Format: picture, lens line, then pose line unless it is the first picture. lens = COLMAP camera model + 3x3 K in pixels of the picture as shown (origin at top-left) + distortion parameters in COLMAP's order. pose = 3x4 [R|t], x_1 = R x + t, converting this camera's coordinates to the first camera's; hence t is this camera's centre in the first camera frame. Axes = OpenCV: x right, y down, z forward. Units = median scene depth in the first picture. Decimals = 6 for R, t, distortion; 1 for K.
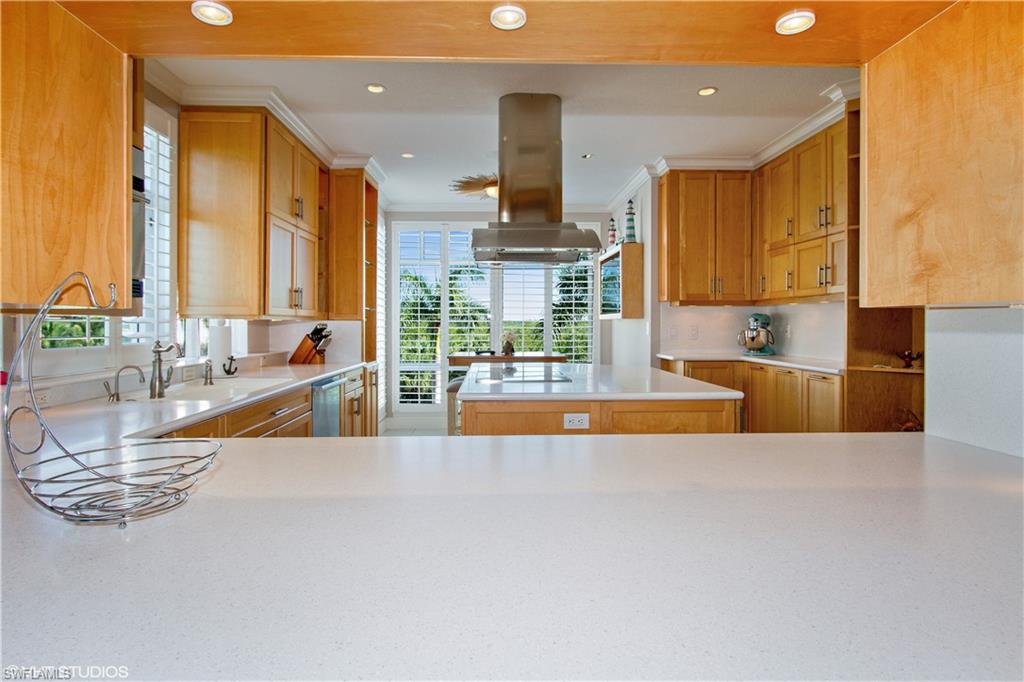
lens RADIAL K [[558.6, 0, 501.9], [0, 558.6, 318.8], [0, 0, 1]] dist [-0.013951, 0.001140]
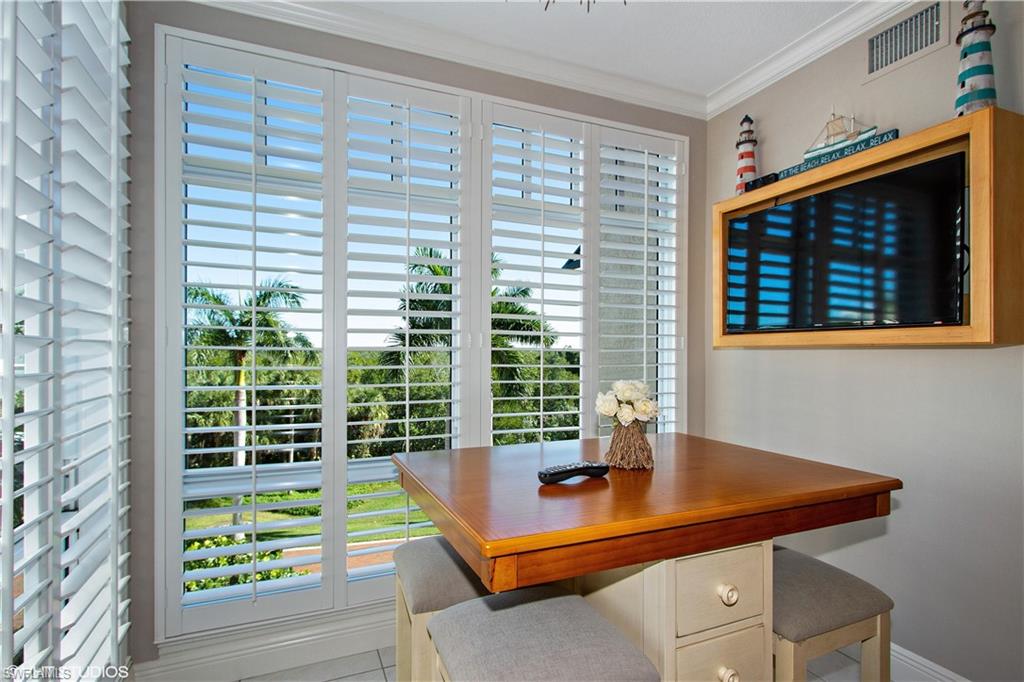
lens RADIAL K [[497.3, 0, 509.4], [0, 497.3, 350.0], [0, 0, 1]] dist [-0.002104, -0.000333]
pose [[0.924961, 0.001438, 0.380059, -0.177506], [-0.003272, 0.999986, 0.004180, 0.003596], [-0.380048, -0.005110, 0.924953, 1.041216]]
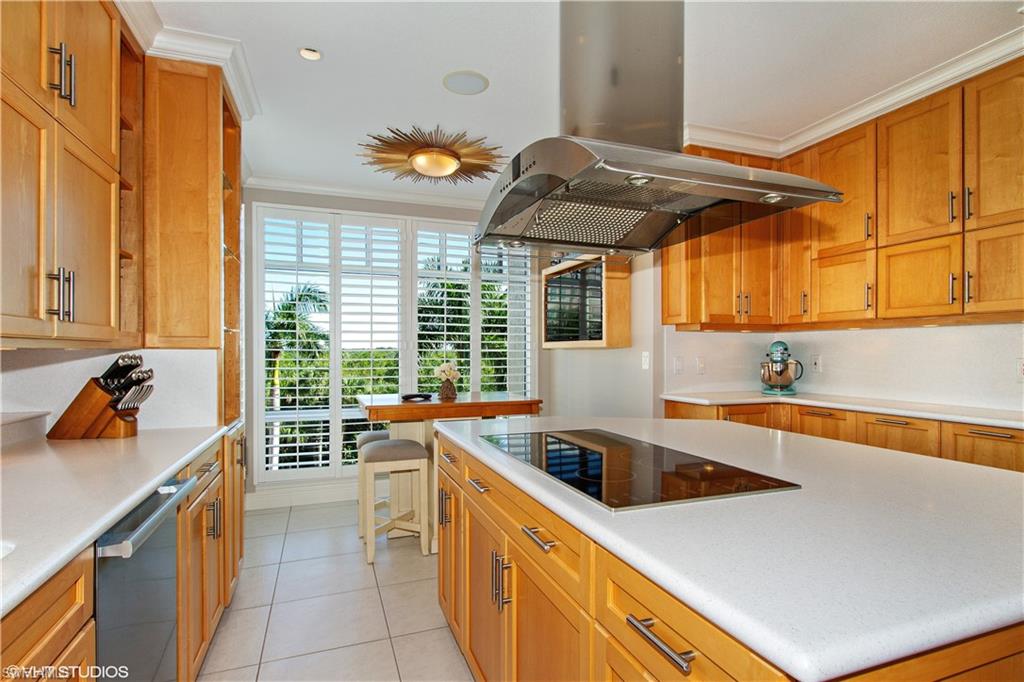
lens RADIAL K [[497.3, 0, 509.1], [0, 497.3, 354.1], [0, 0, 1]] dist [-0.002104, -0.000333]
pose [[0.945491, -0.002393, 0.325638, -0.143099], [-0.001441, 0.999932, 0.011534, 0.001453], [-0.325644, -0.011375, 0.945424, 0.459303]]
